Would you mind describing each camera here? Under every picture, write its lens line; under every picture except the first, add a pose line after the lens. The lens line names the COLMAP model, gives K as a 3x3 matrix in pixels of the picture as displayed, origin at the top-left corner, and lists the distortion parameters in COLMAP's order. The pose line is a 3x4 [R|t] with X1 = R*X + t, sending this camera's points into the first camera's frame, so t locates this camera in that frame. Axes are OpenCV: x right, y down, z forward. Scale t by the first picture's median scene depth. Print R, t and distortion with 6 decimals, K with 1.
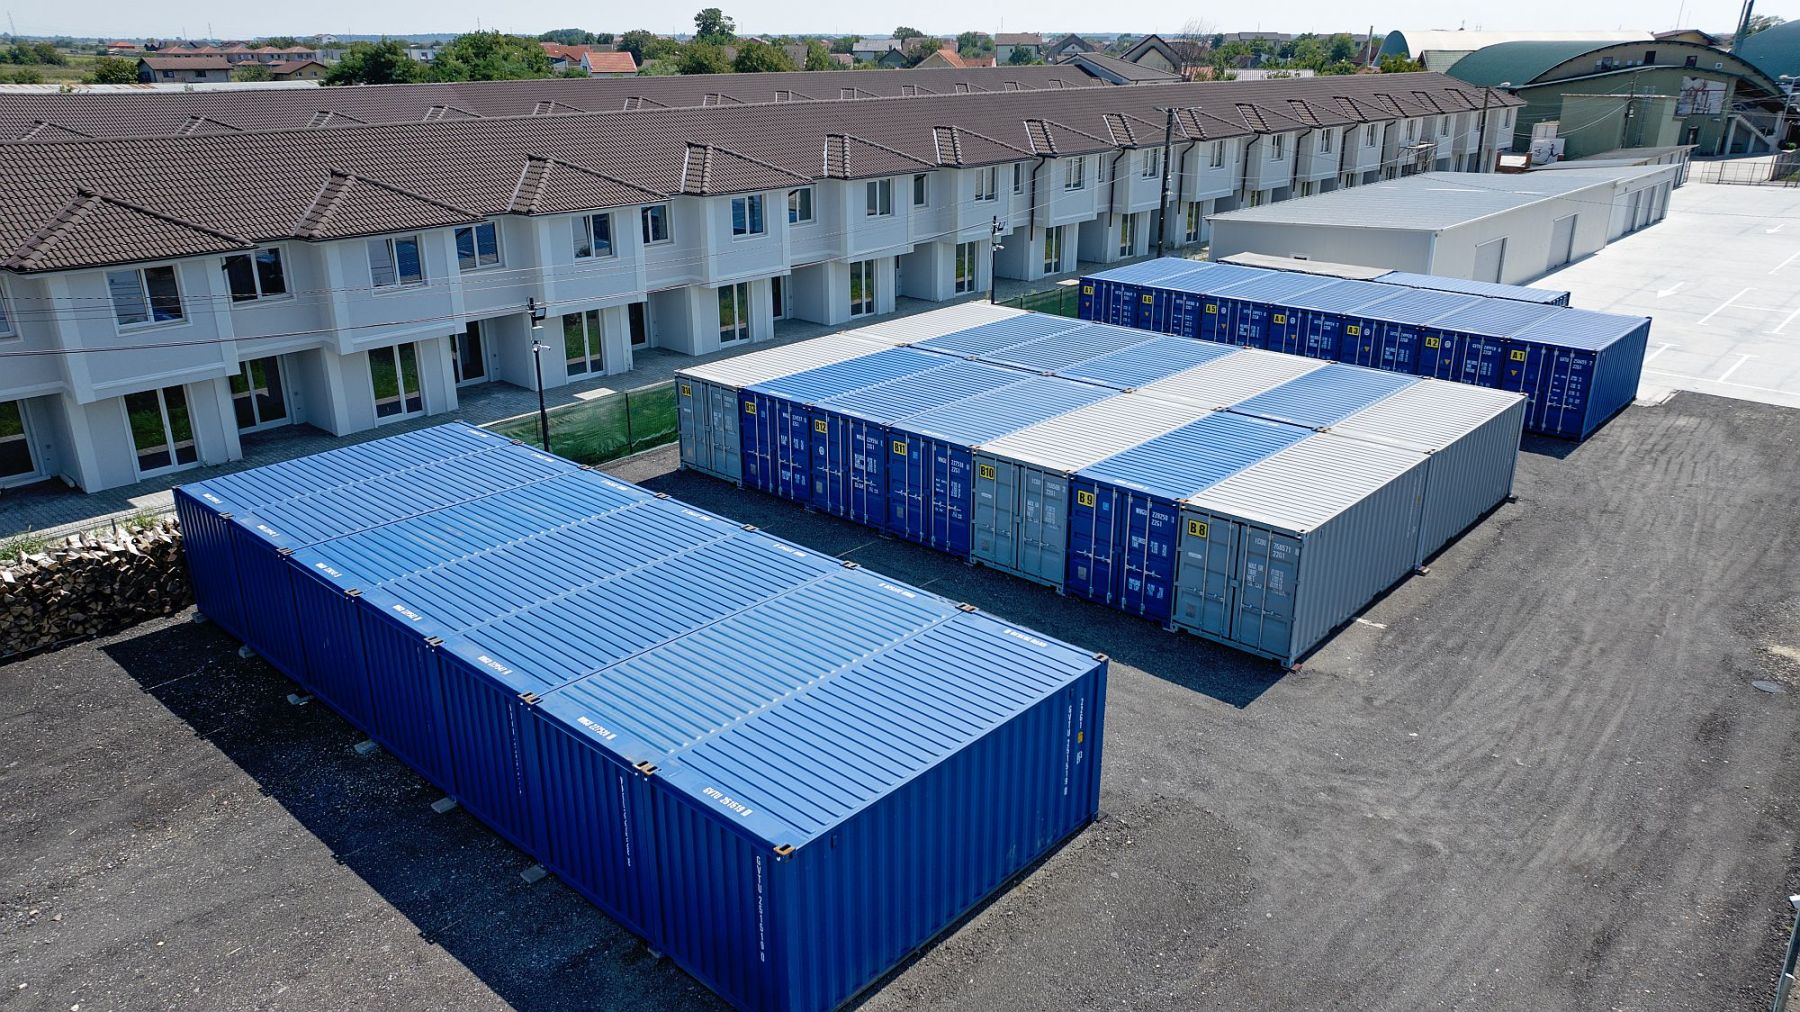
lens RADIAL K [[1264.1, 0, 909.2], [0, 1264.1, 496.3], [0, 0, 1]] dist [-0.020106, 0.008043]
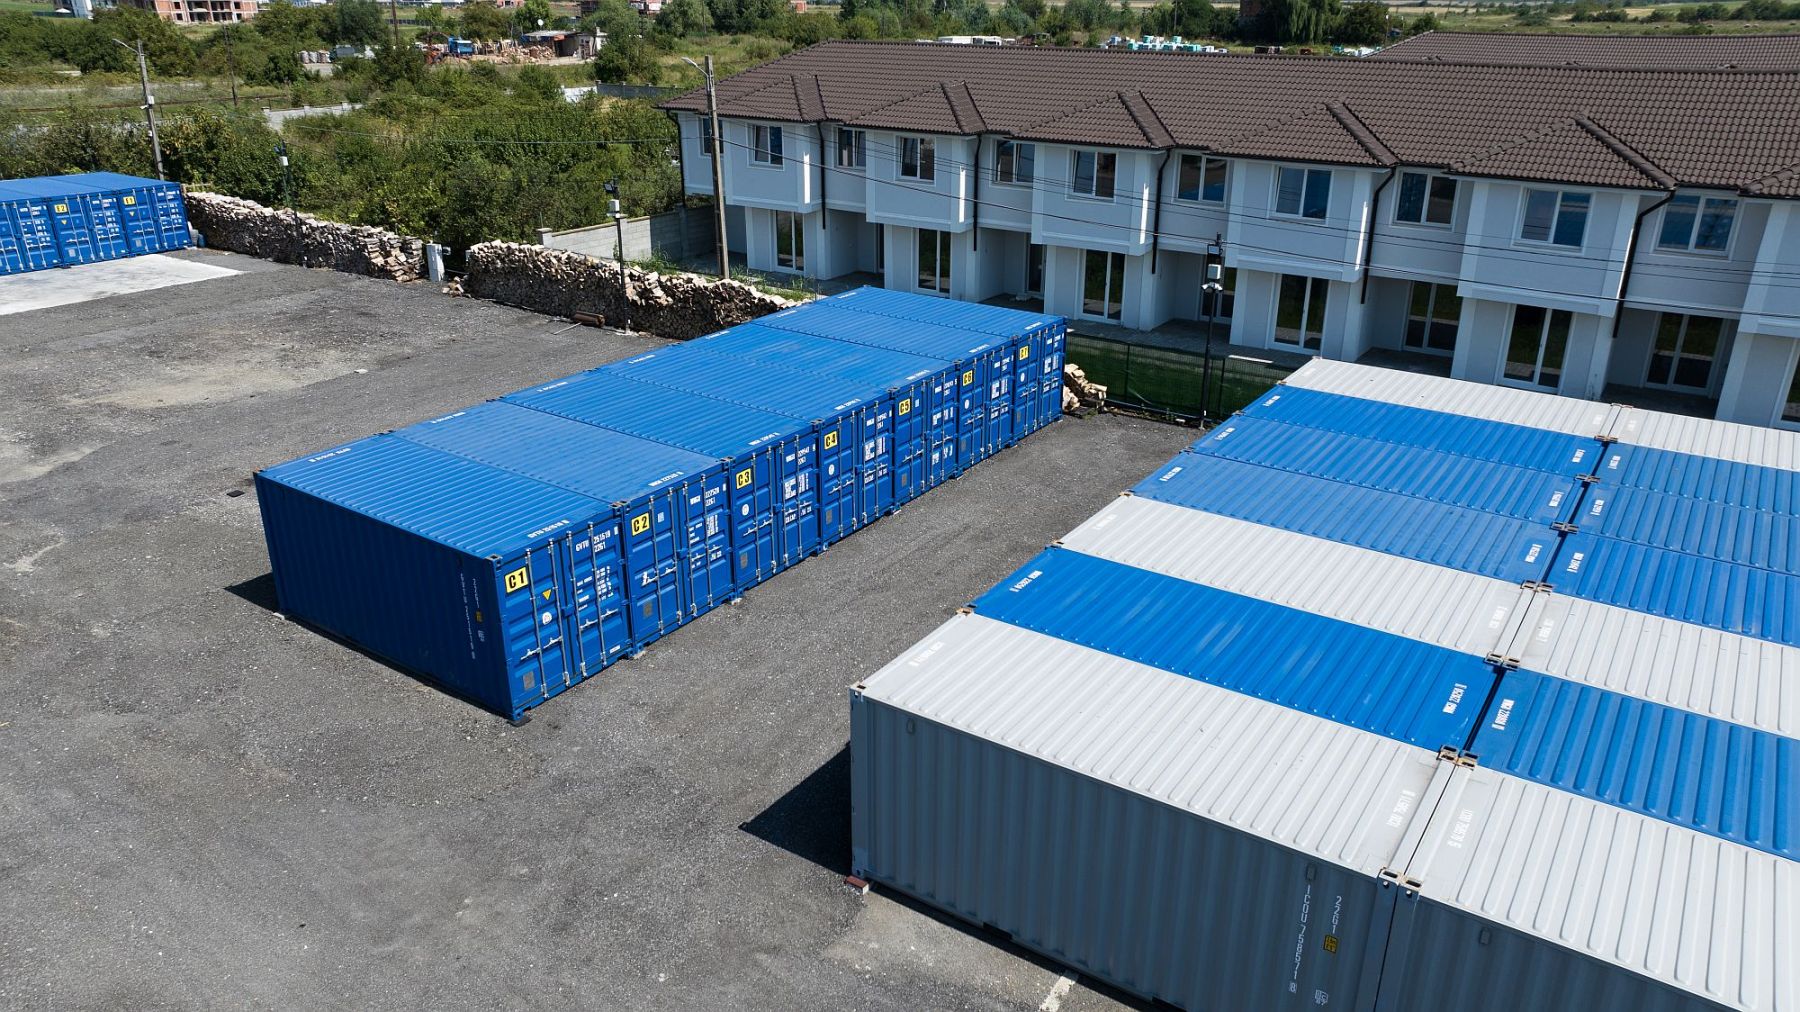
lens RADIAL K [[1264.1, 0, 909.2], [0, 1264.1, 496.3], [0, 0, 1]] dist [-0.020106, 0.008043]
pose [[0.137270, 0.370518, -0.918626, 0.602585], [-0.343957, 0.887527, 0.306577, -0.184962], [0.928897, 0.273884, 0.249274, 0.567935]]
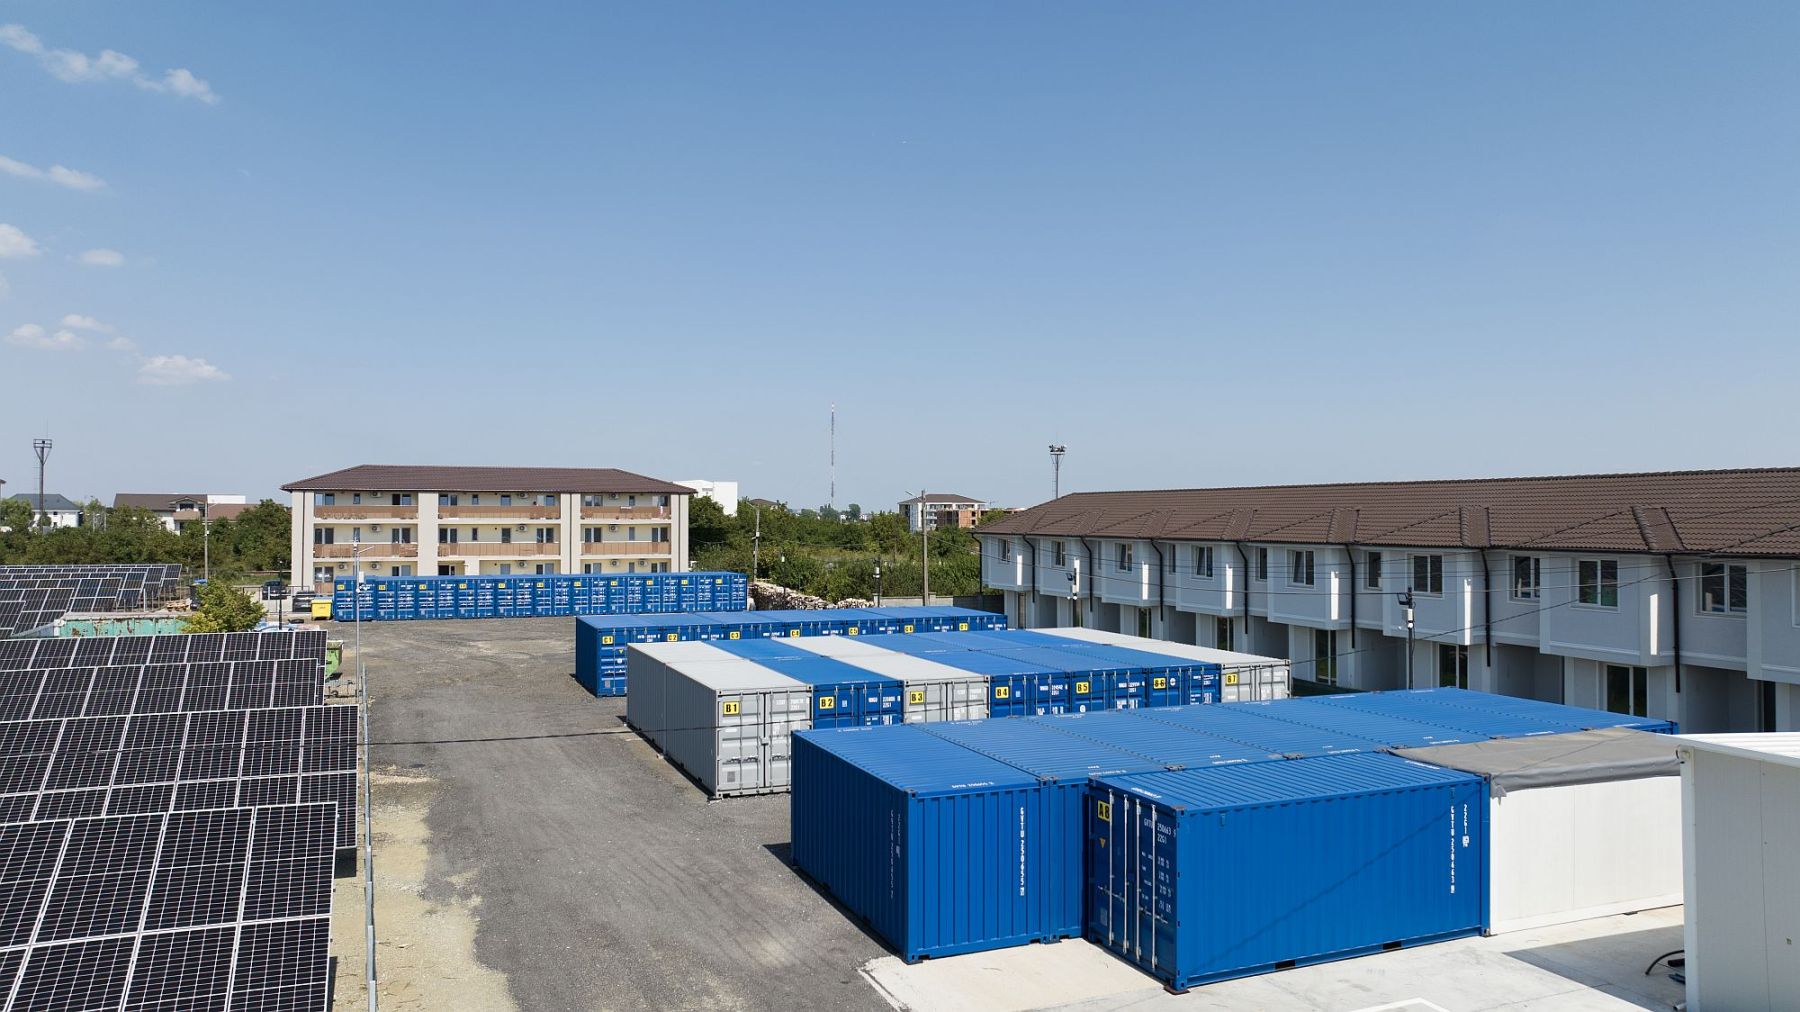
lens RADIAL K [[1264.1, 0, 909.2], [0, 1264.1, 496.3], [0, 0, 1]] dist [-0.020106, 0.008043]
pose [[-0.433241, -0.014490, -0.901161, 1.260084], [-0.308310, 0.941932, 0.133077, -0.384741], [0.846904, 0.335492, -0.412551, 1.409988]]
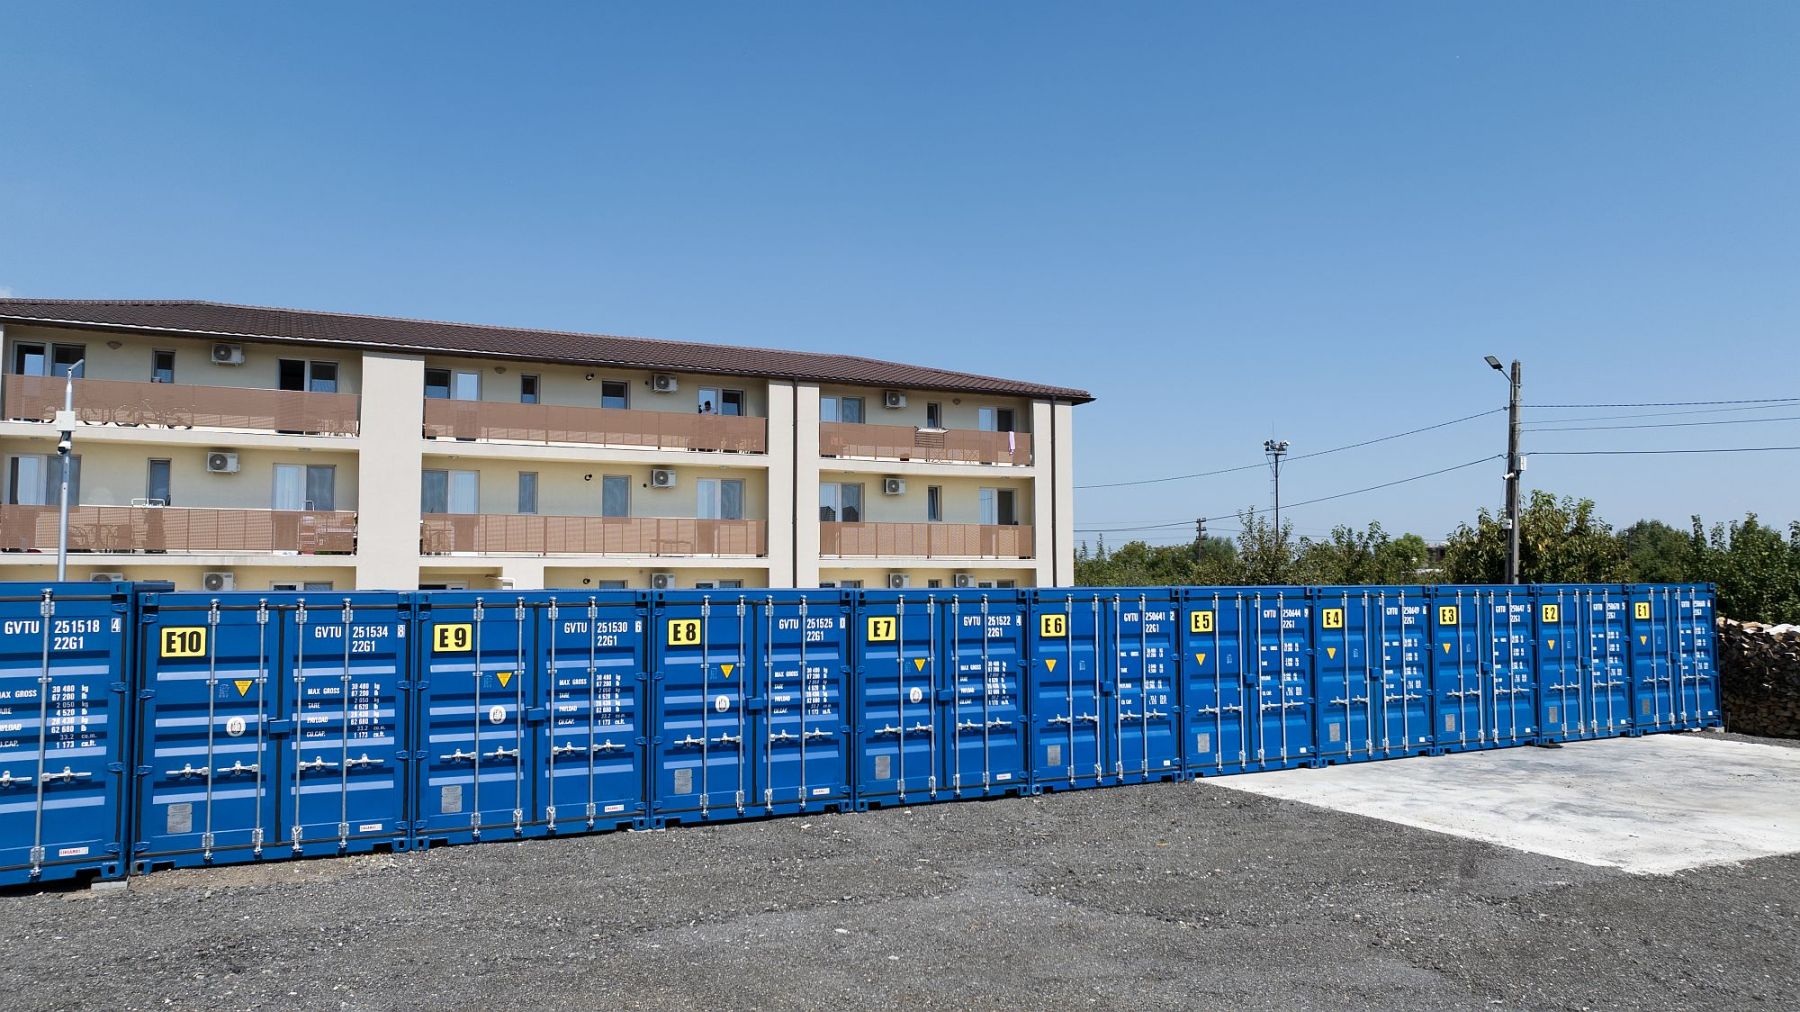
lens RADIAL K [[1264.1, 0, 909.2], [0, 1264.1, 496.3], [0, 0, 1]] dist [-0.020106, 0.008043]
pose [[-0.369083, -0.060581, -0.927420, -0.292501], [-0.313579, 0.947476, 0.062904, 0.317746], [0.874898, 0.314036, -0.368694, -0.153539]]
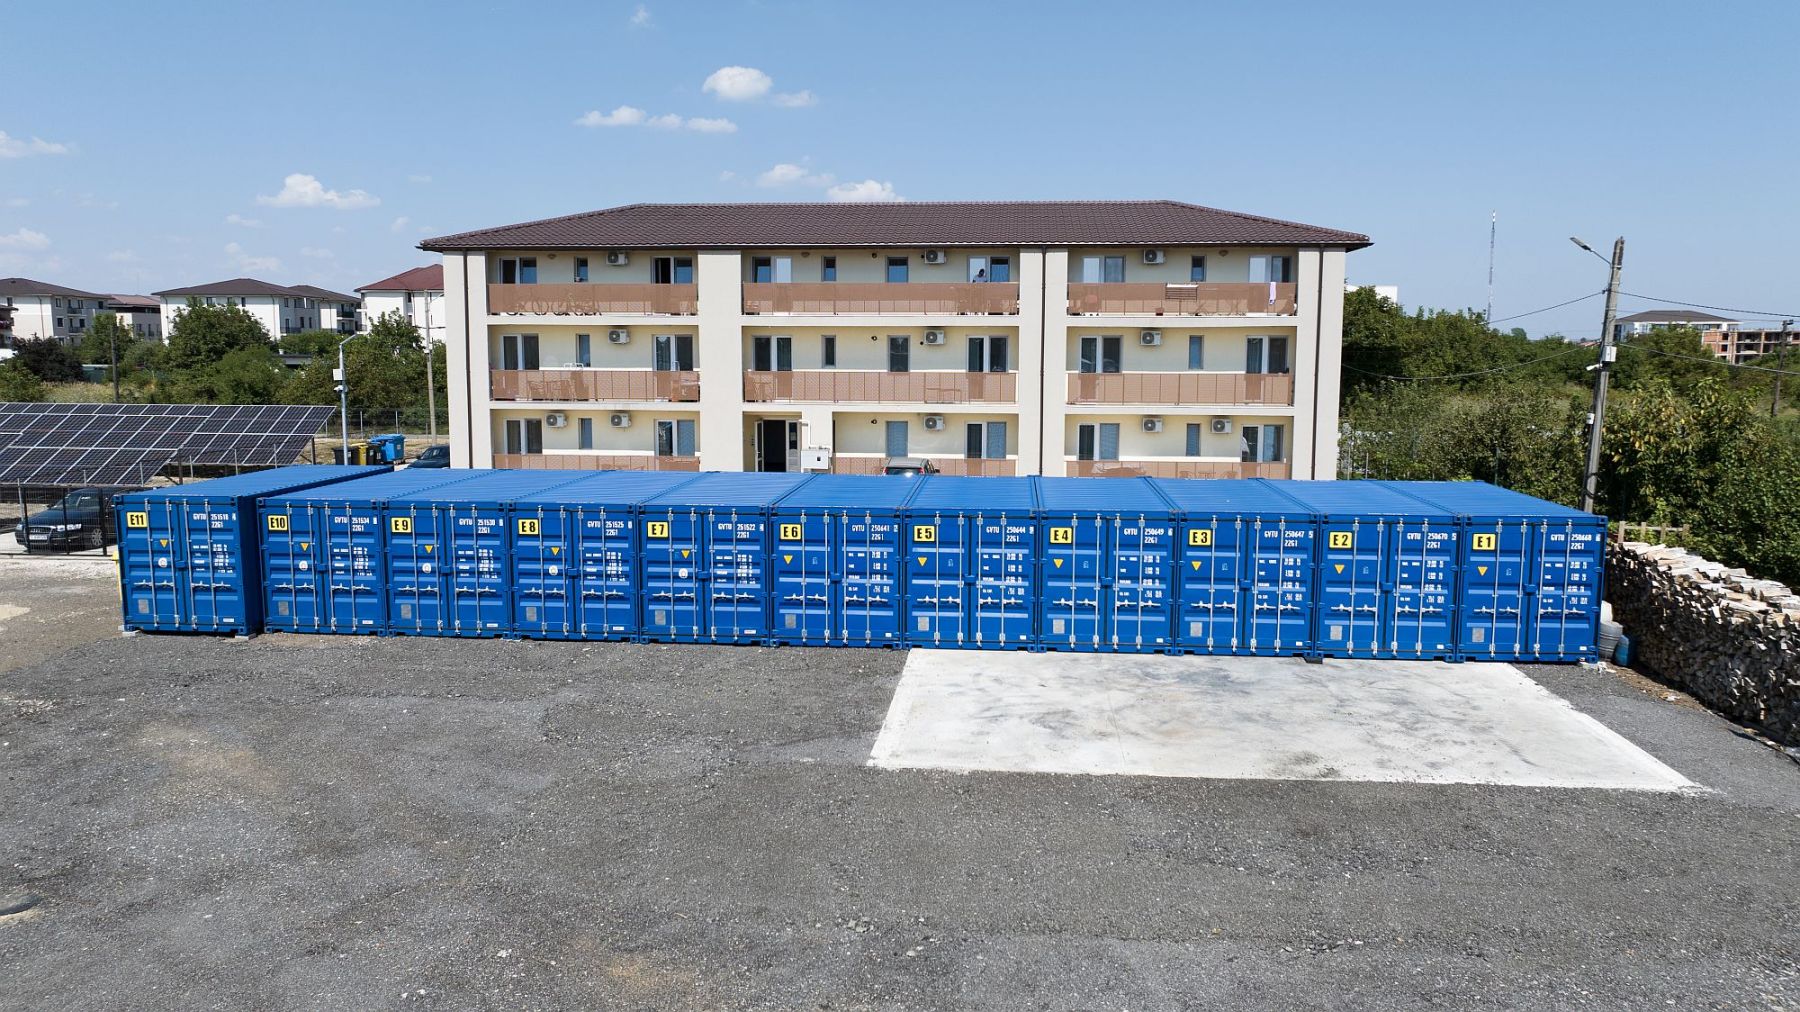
lens RADIAL K [[1264.1, 0, 909.2], [0, 1264.1, 496.3], [0, 0, 1]] dist [-0.020106, 0.008043]
pose [[-0.803309, 0.070579, -0.591366, -0.421280], [-0.205234, 0.899326, 0.386124, 0.071058], [0.559083, 0.431545, -0.707951, 0.264355]]
